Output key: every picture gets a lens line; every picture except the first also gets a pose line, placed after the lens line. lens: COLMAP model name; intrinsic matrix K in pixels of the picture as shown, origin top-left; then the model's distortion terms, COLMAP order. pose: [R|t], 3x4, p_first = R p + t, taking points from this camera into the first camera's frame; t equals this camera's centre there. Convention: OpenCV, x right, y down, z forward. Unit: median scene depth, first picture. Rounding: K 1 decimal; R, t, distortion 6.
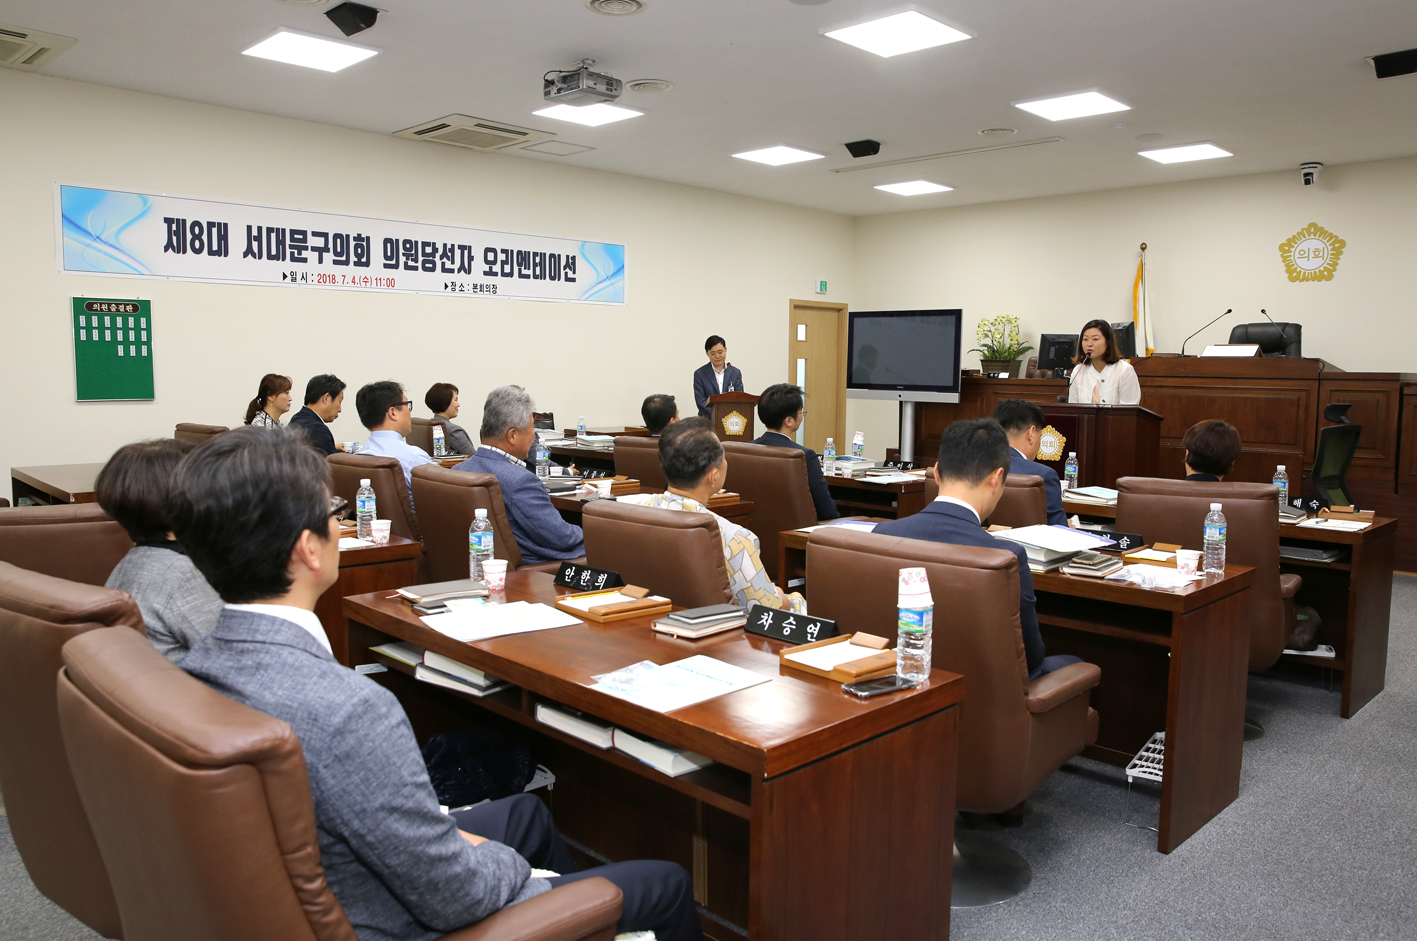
lens RADIAL K [[1058.1, 0, 708.4], [0, 1058.1, 468.7], [0, 0, 1]] dist [-0.104195, 0.096734]
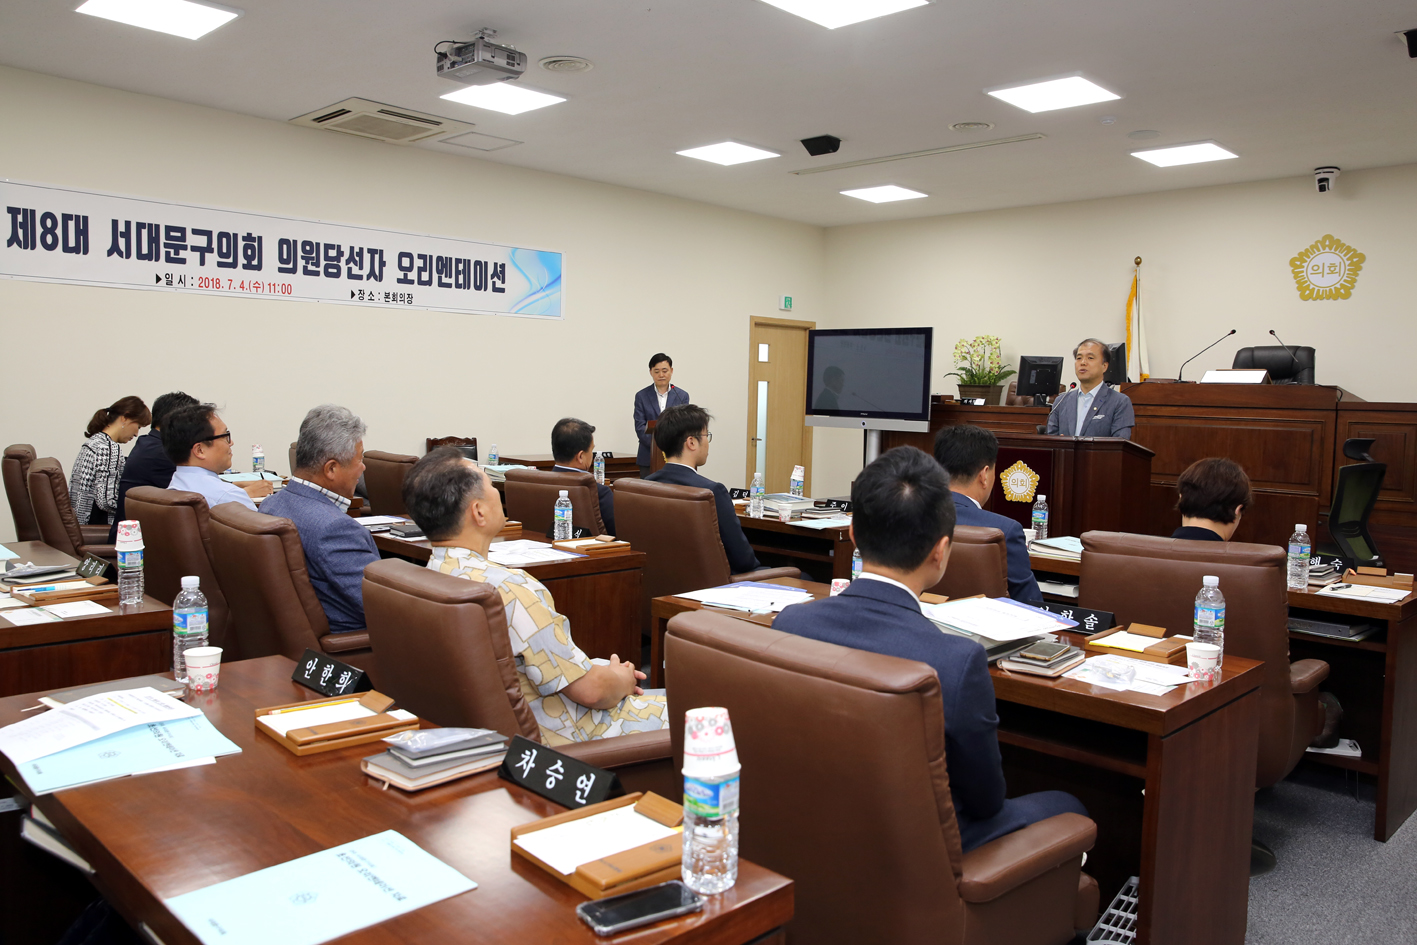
lens RADIAL K [[1090.7, 0, 703.9], [0, 1090.7, 471.5], [0, 0, 1]] dist [-0.084567, 0.096960]
pose [[0.999903, 0.012012, 0.007030, 0.046254], [-0.011858, 0.999698, -0.021509, -0.007899], [-0.007287, 0.021424, 0.999744, 0.089352]]
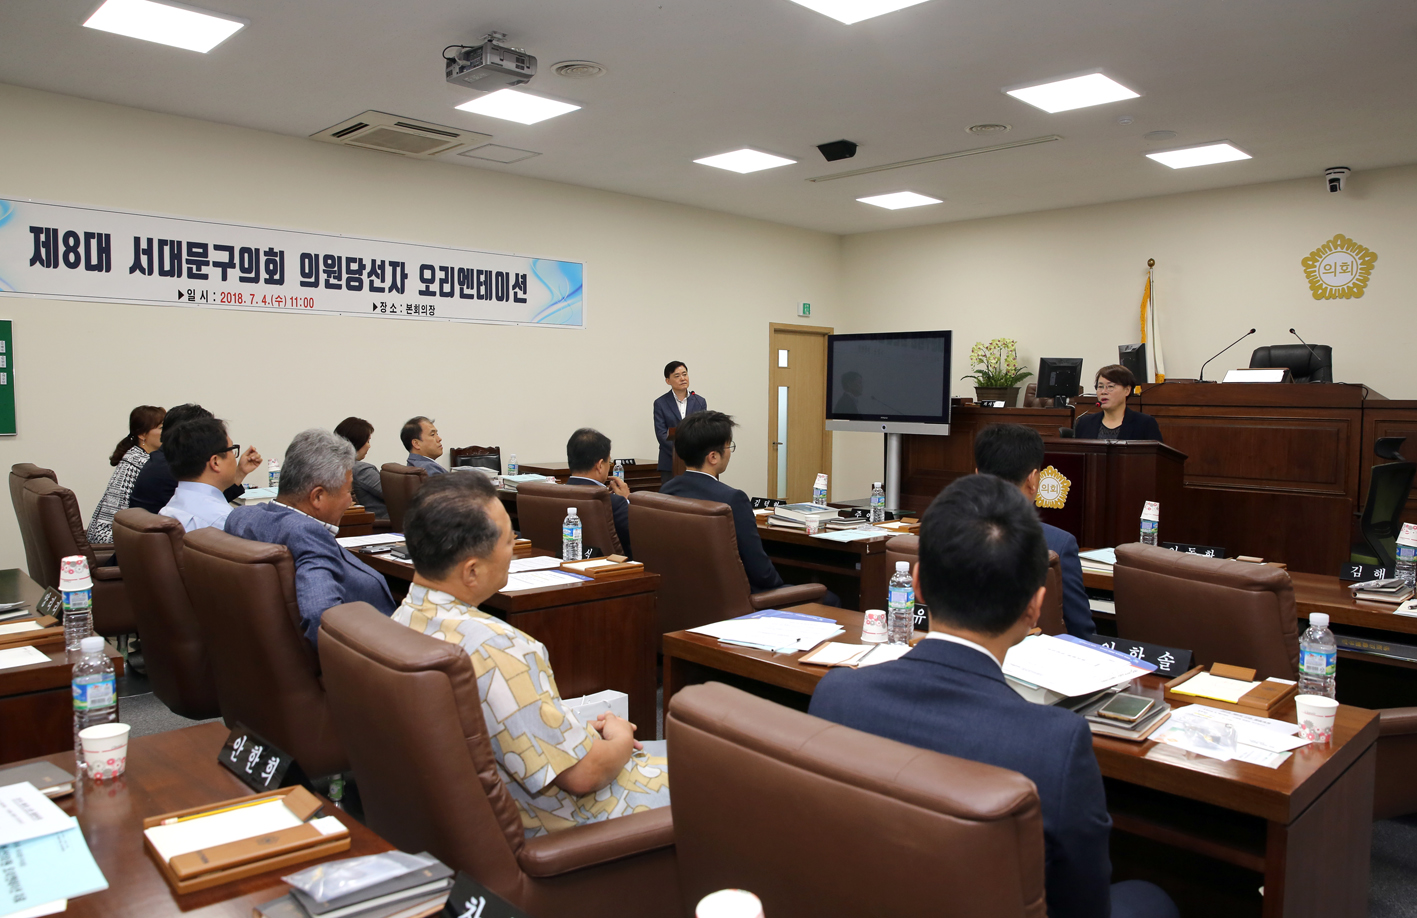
lens RADIAL K [[1020.0, 0, 715.6], [0, 1020.0, 462.5], [0, 0, 1]] dist [-0.110173, 0.086930]
pose [[0.999982, -0.001724, -0.005661, 0.049570], [0.001555, 0.999555, -0.029805, -0.015515], [0.005710, 0.029795, 0.999540, 0.153197]]
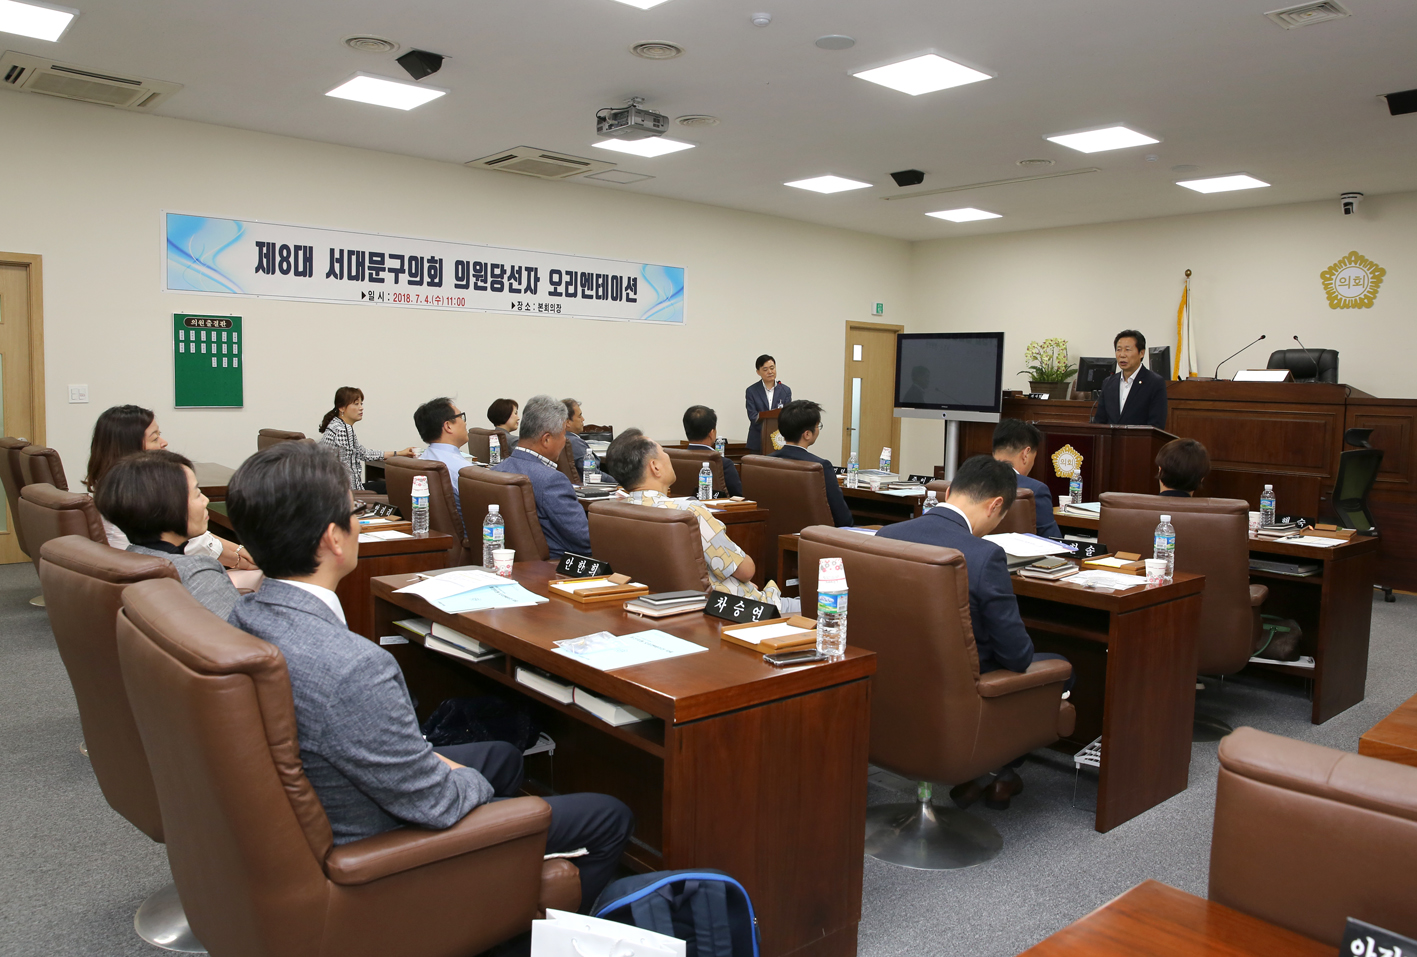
lens RADIAL K [[1044.2, 0, 721.3], [0, 1044.2, 472.3], [0, 0, 1]] dist [-0.115439, 0.093965]
pose [[0.997612, 0.018918, -0.066422, 0.036778], [-0.019720, 0.999740, -0.011431, 0.003886], [0.066188, 0.012713, 0.997726, -0.038660]]
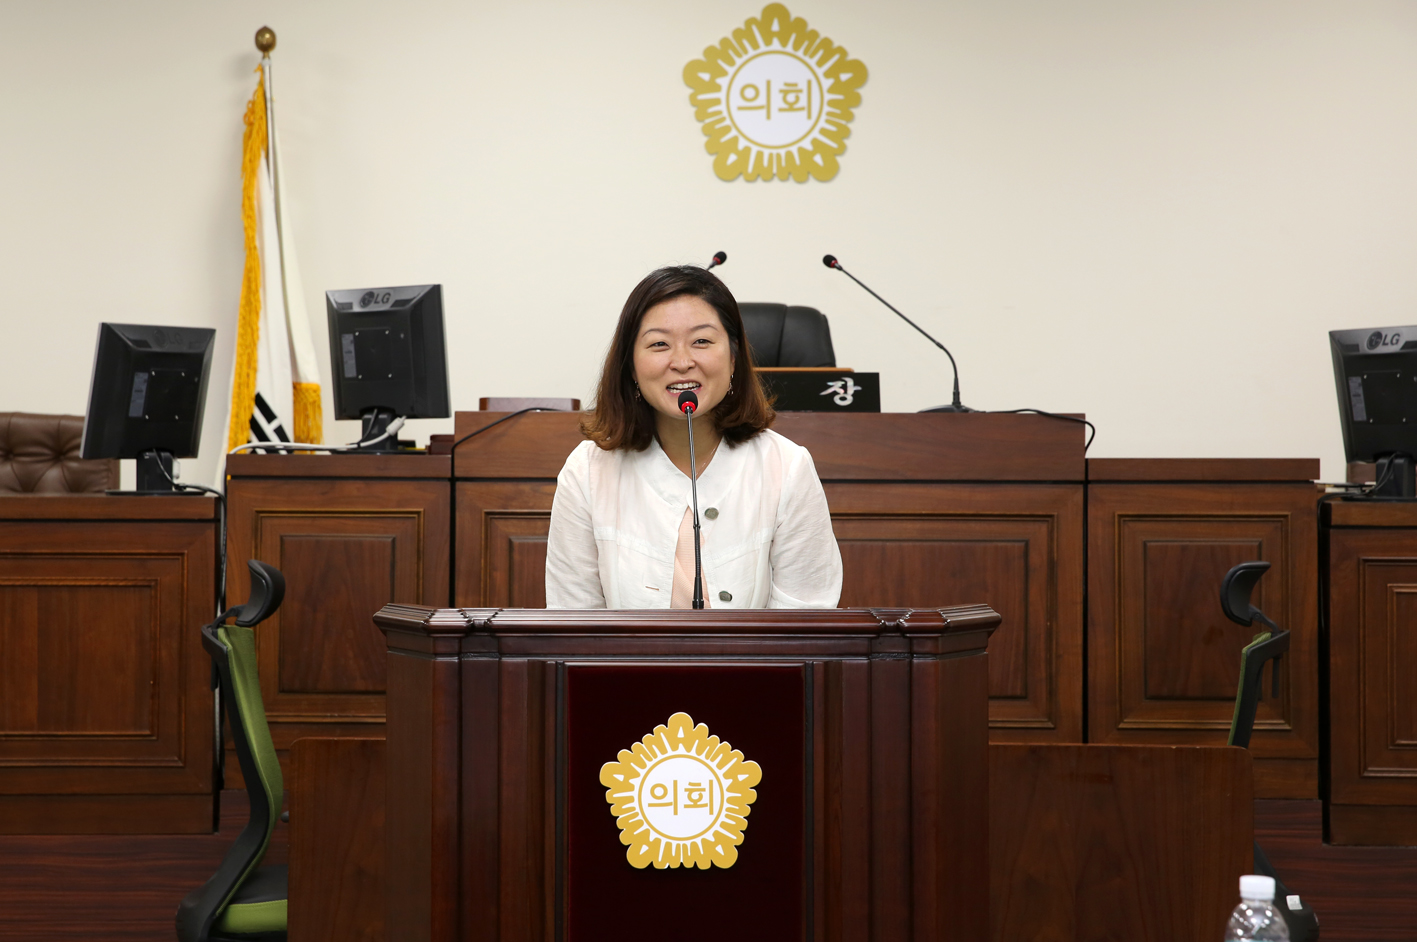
lens RADIAL K [[2829.8, 0, 670.4], [0, 2829.8, 477.8], [0, 0, 1]] dist [0.227516, 0.106882]
pose [[0.725107, -0.012176, 0.688528, -0.073085], [0.069667, 0.996011, -0.055754, -0.043682], [-0.685103, 0.088396, 0.723063, 0.417538]]
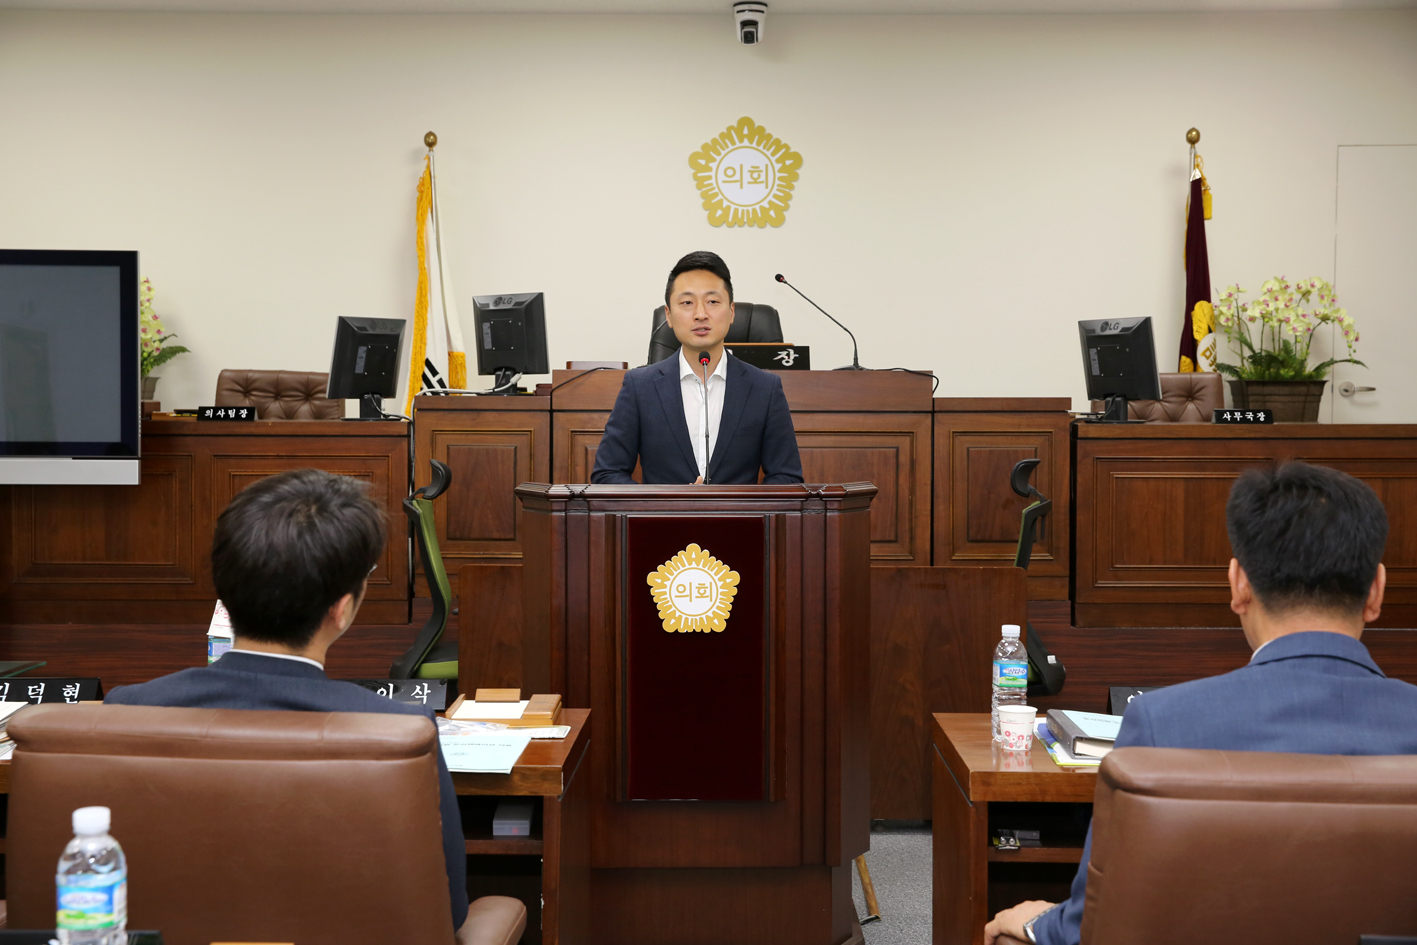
lens RADIAL K [[1853.5, 0, 707.4], [0, 1853.5, 471.0], [0, 0, 1]] dist [0.101202, 0.018292]
pose [[0.713196, -0.035461, 0.700067, -0.118796], [0.071965, 0.997146, -0.022806, -0.039472], [-0.697260, 0.066645, 0.713713, 0.374412]]
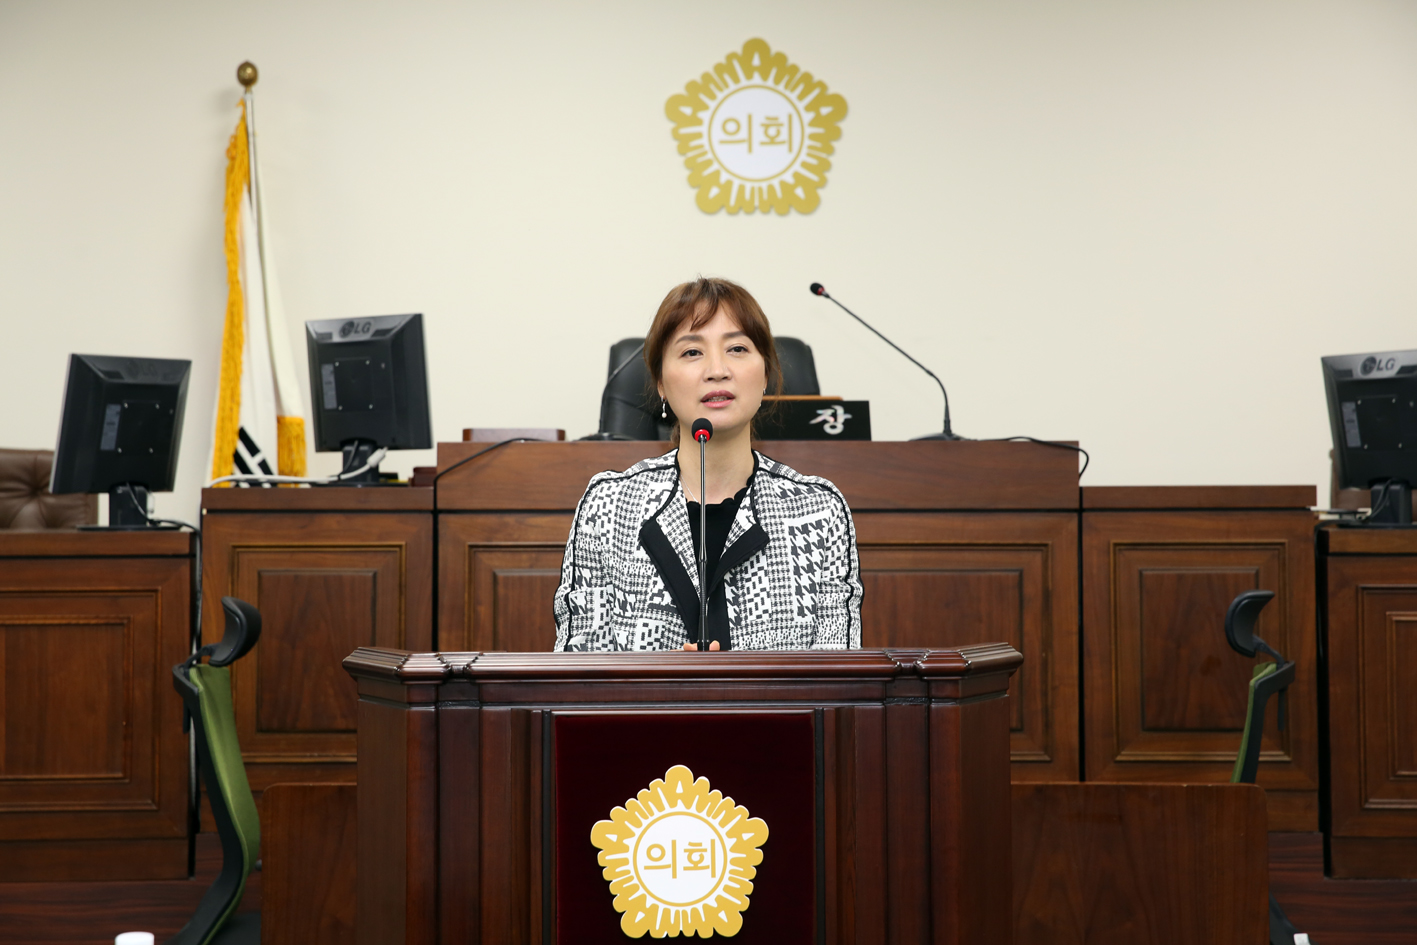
lens RADIAL K [[2614.2, 0, 707.8], [0, 2614.2, 473.1], [0, 0, 1]] dist [0.225240, 0.106707]
pose [[0.708870, -0.007307, 0.705302, -0.026193], [0.077610, 0.994683, -0.067697, -0.047731], [-0.701057, 0.102727, 0.705668, 0.470930]]
